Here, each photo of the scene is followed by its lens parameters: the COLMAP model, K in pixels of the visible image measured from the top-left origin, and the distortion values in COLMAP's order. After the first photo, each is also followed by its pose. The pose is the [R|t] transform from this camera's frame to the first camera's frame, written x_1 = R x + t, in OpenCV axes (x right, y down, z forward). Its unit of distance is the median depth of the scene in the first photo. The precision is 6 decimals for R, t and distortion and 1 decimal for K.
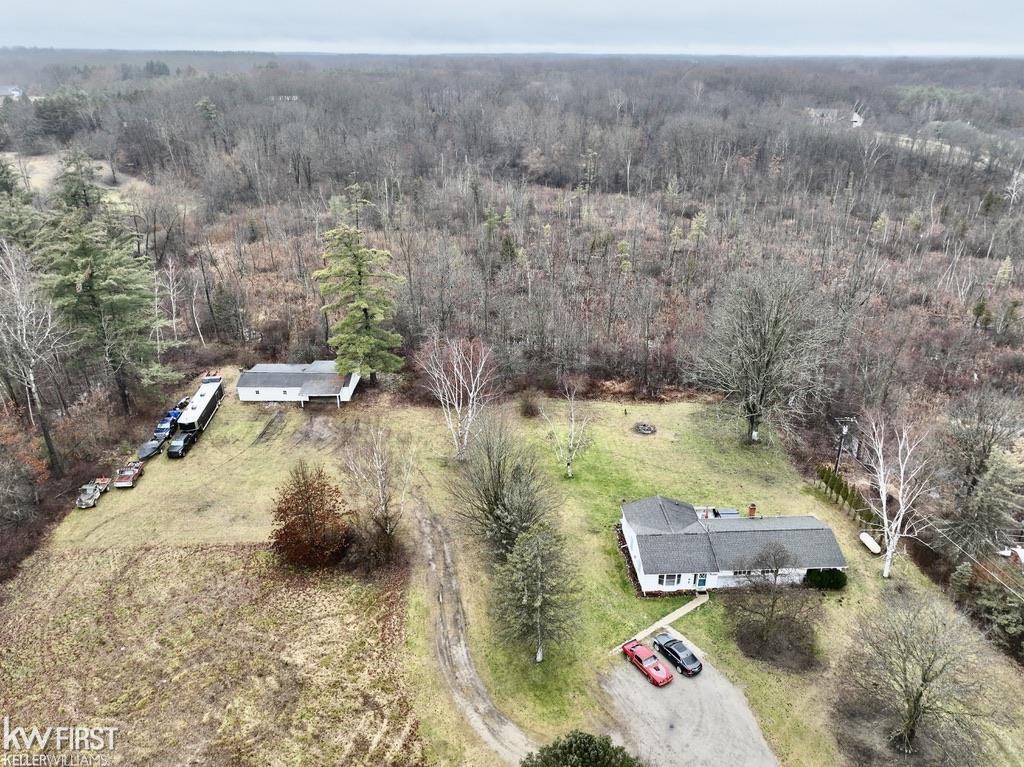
lens RADIAL K [[712.3, 0, 512.3], [0, 712.3, 383.1], [0, 0, 1]] dist [-0.001699, 0.005267]
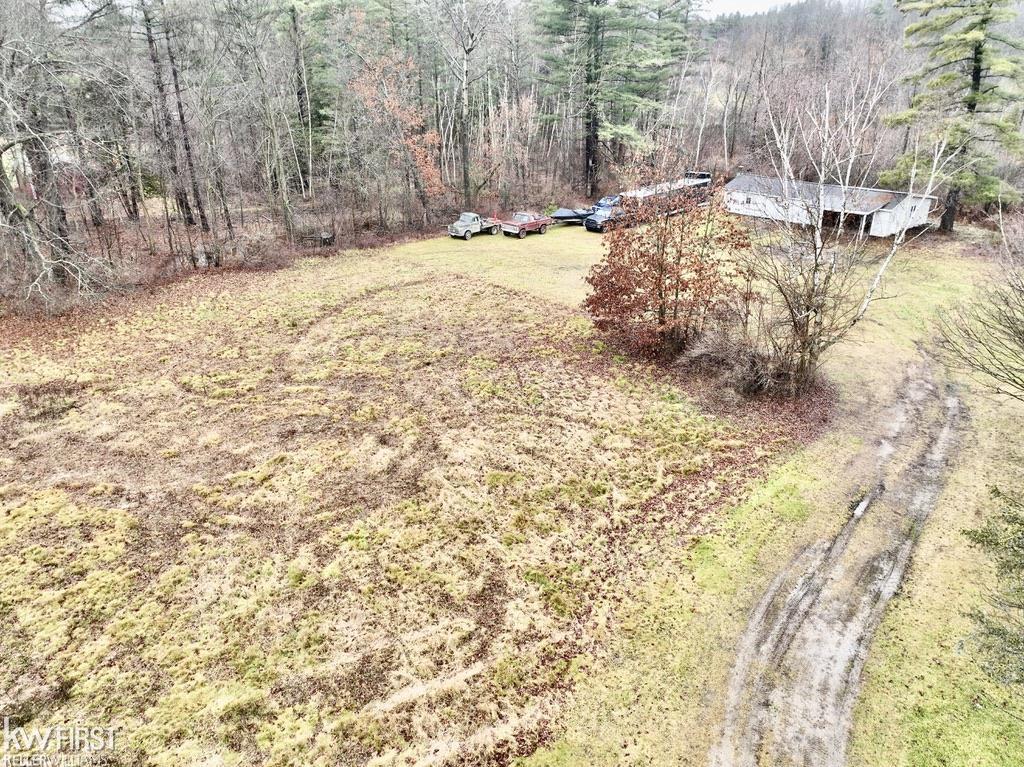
lens RADIAL K [[712.3, 0, 511.6], [0, 712.3, 383.2], [0, 0, 1]] dist [-0.001699, 0.005267]
pose [[0.663935, 0.300235, -0.684871, 0.008962], [-0.298238, 0.946183, 0.125668, 0.293430], [0.685743, 0.120820, 0.717746, 0.725693]]
